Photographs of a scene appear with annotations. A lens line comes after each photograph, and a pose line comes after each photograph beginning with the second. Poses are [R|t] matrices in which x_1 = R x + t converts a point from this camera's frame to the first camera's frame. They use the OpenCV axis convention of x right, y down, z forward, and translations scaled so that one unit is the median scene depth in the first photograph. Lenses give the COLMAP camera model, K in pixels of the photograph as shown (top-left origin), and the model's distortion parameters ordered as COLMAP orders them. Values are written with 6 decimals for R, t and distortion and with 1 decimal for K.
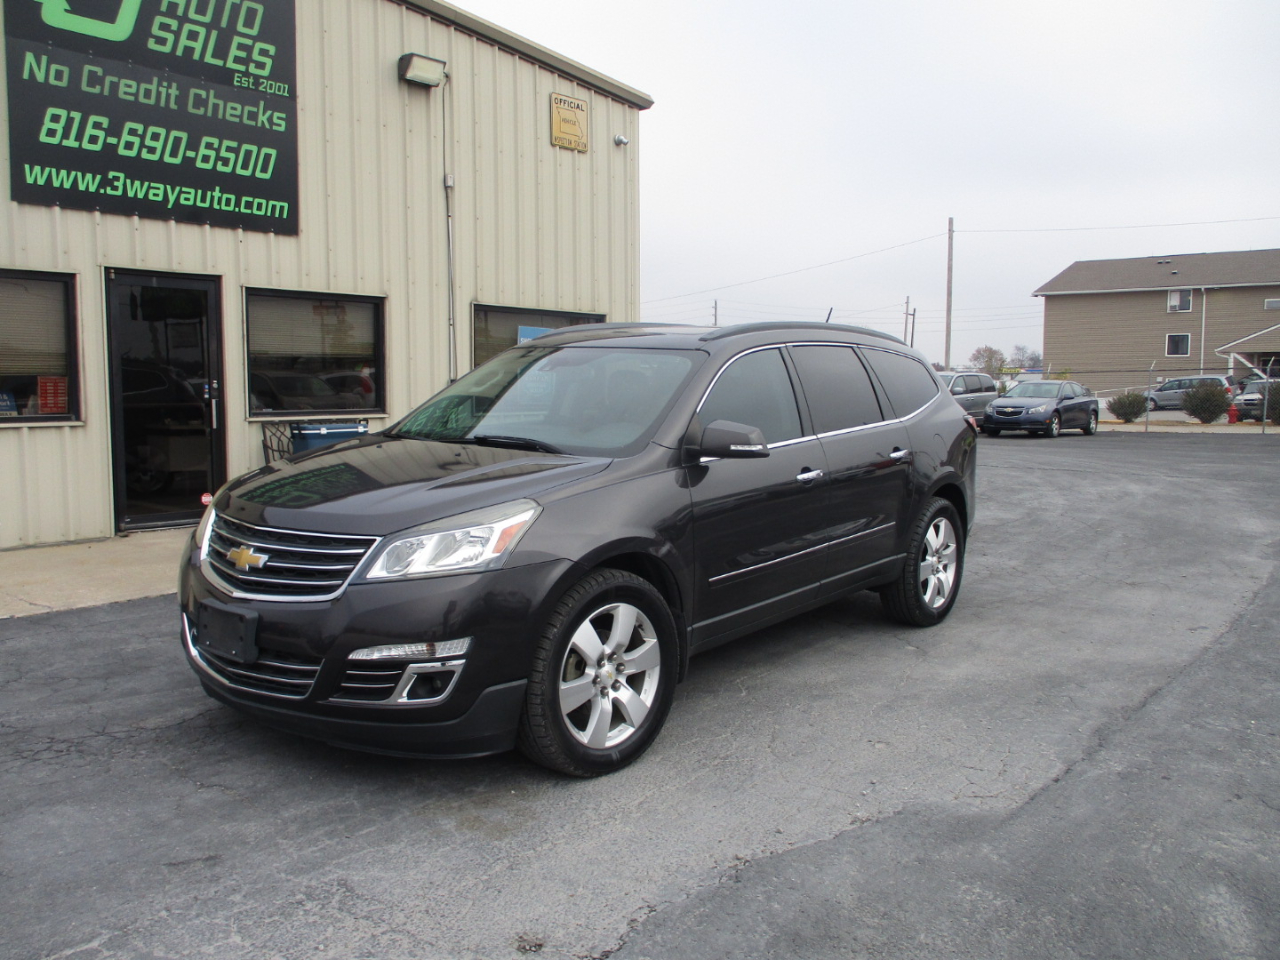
lens RADIAL K [[1055.1, 0, 652.4], [0, 1055.1, 478.9], [0, 0, 1]] dist [-0.043397, 0.016499]
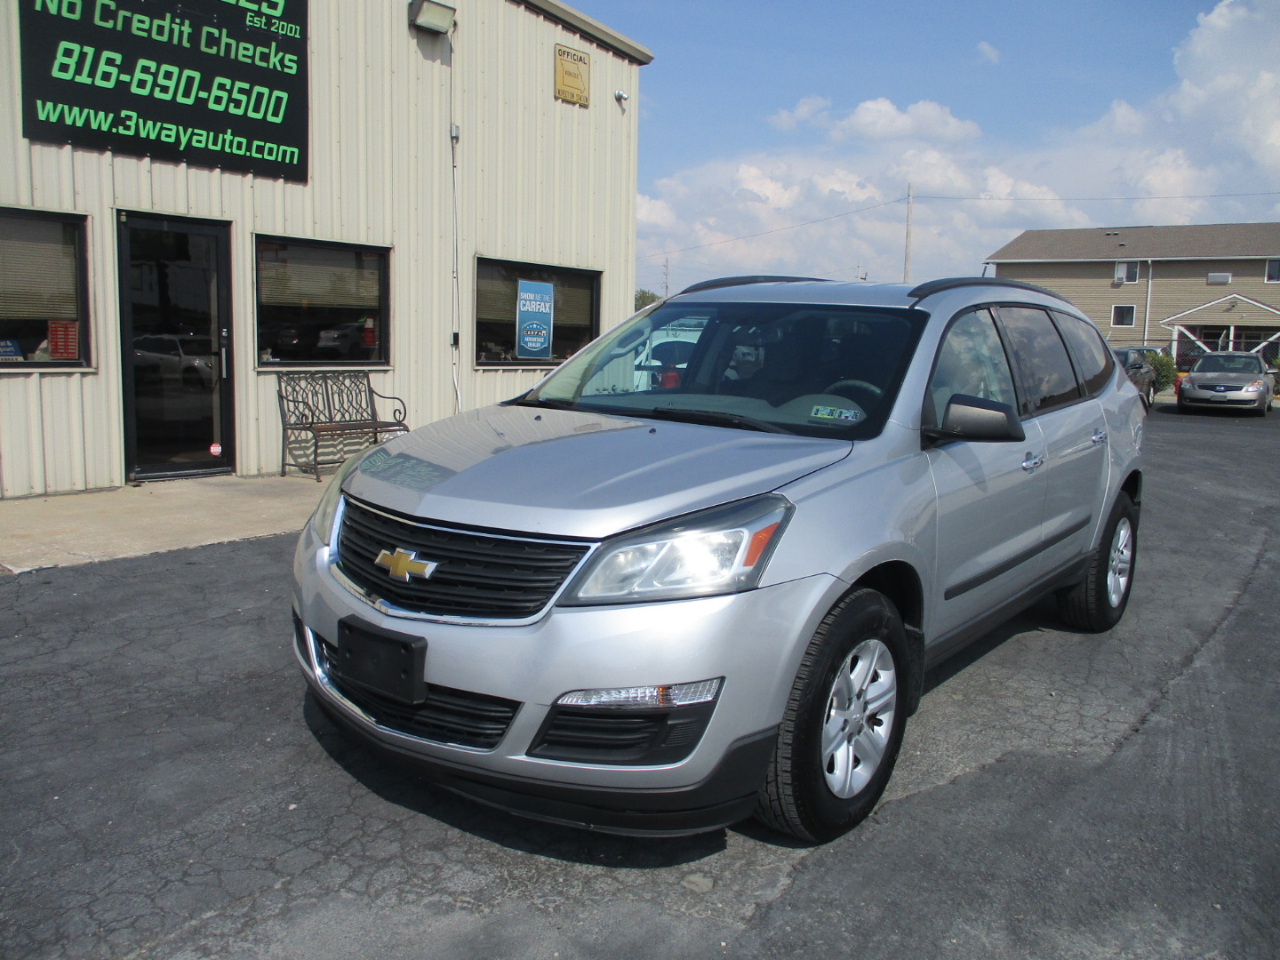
lens RADIAL K [[1055.1, 0, 654.3], [0, 1055.1, 478.2], [0, 0, 1]] dist [-0.043397, 0.016499]
pose [[0.998261, 0.017038, 0.056428, -0.068722], [-0.019214, 0.999083, 0.038260, 0.000616], [-0.055725, -0.039277, 0.997673, -0.007336]]
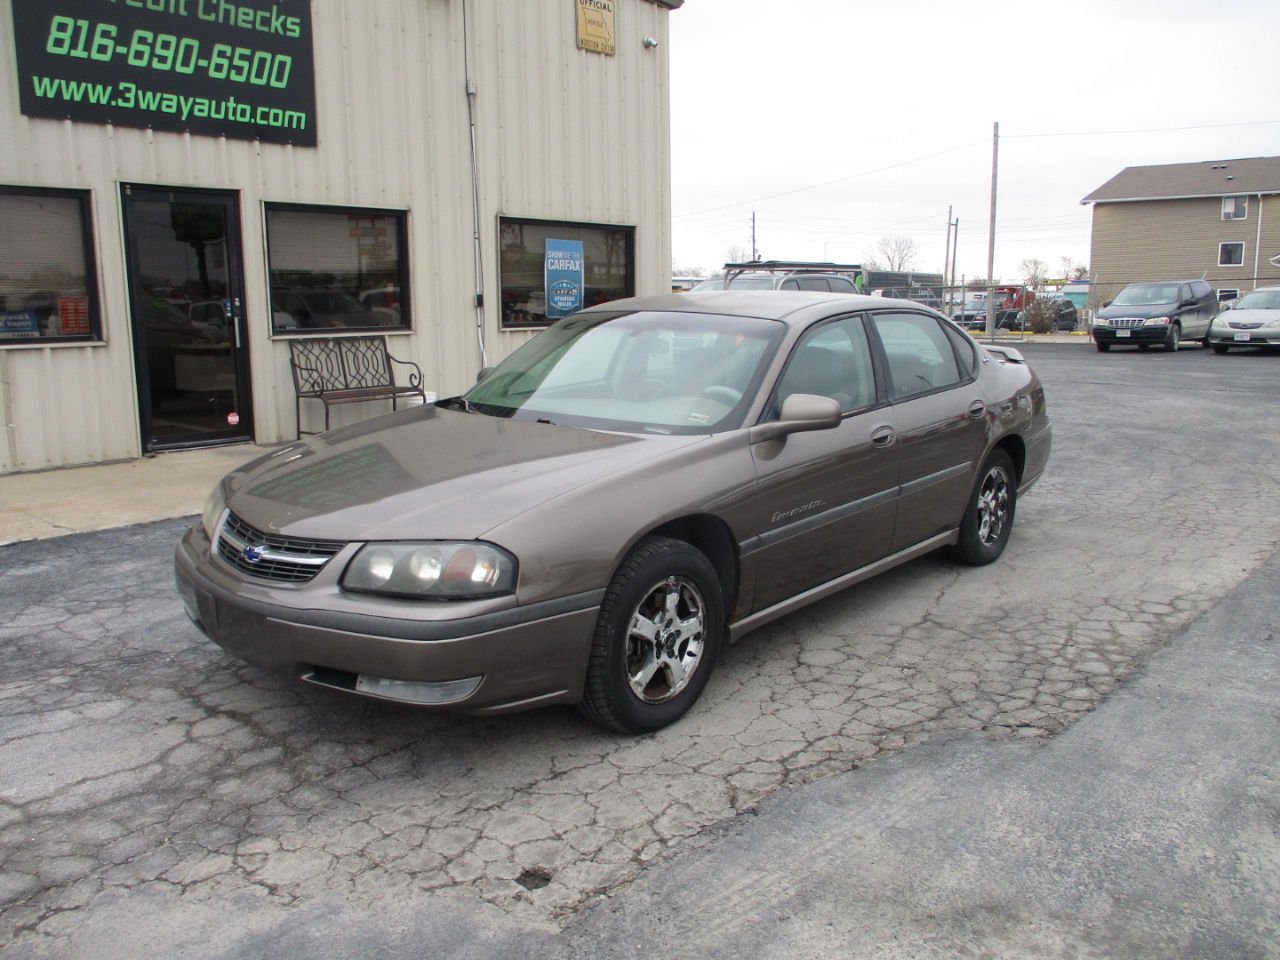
lens RADIAL K [[1055.1, 0, 651.8], [0, 1055.1, 480.0], [0, 0, 1]] dist [-0.043397, 0.016499]
pose [[0.999326, -0.003394, -0.036553, 0.007564], [0.006315, 0.996766, 0.080105, -0.000238], [0.036163, -0.080282, 0.996116, 0.020014]]
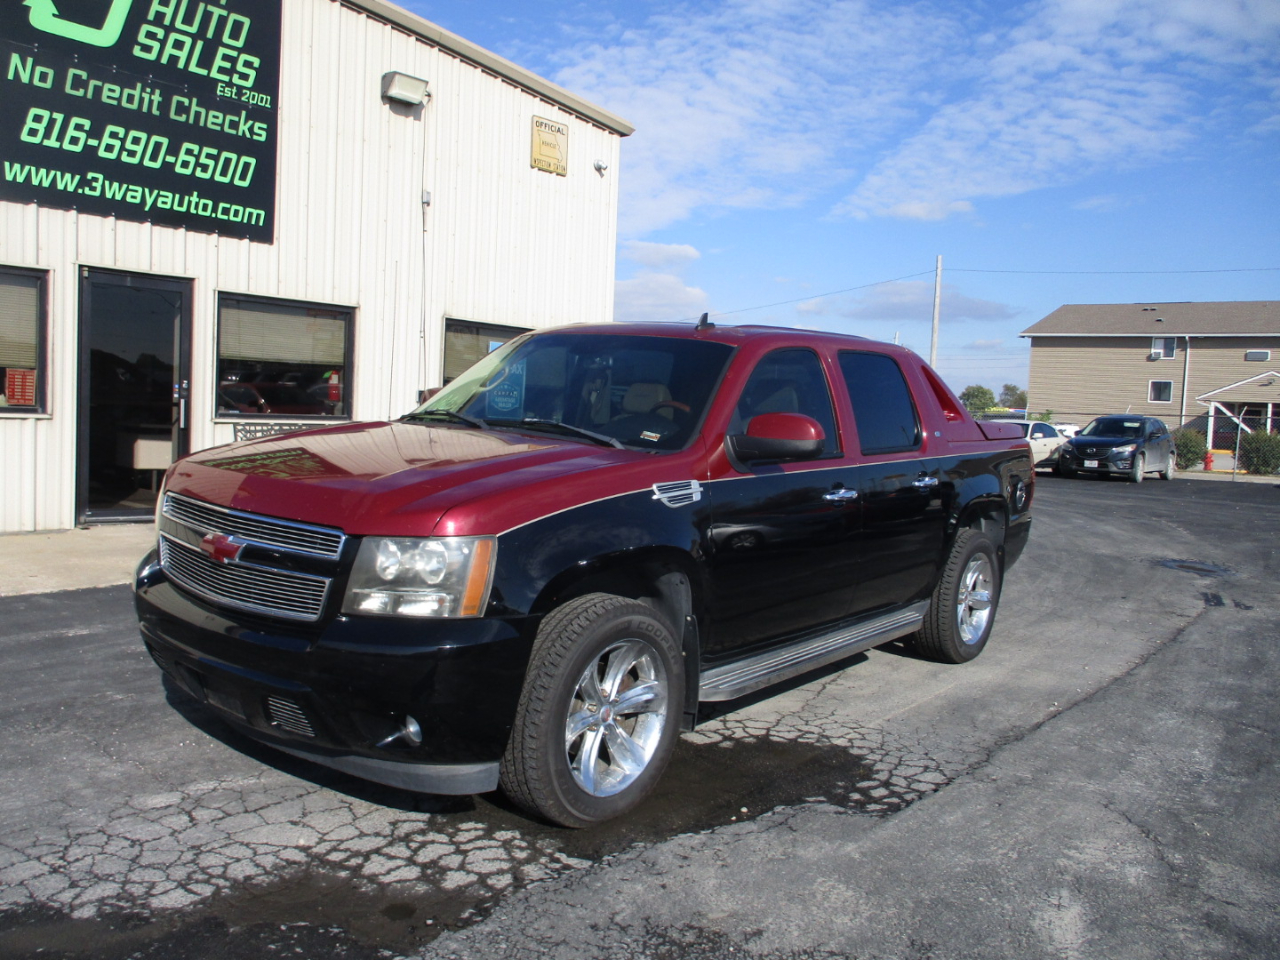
lens RADIAL K [[1055.1, 0, 651.0], [0, 1055.1, 478.5], [0, 0, 1]] dist [-0.043397, 0.016499]
pose [[0.999017, 0.043185, 0.010021, 0.031271], [-0.042939, 0.998798, -0.023633, 0.005665], [-0.011030, 0.023179, 0.999670, -0.021101]]
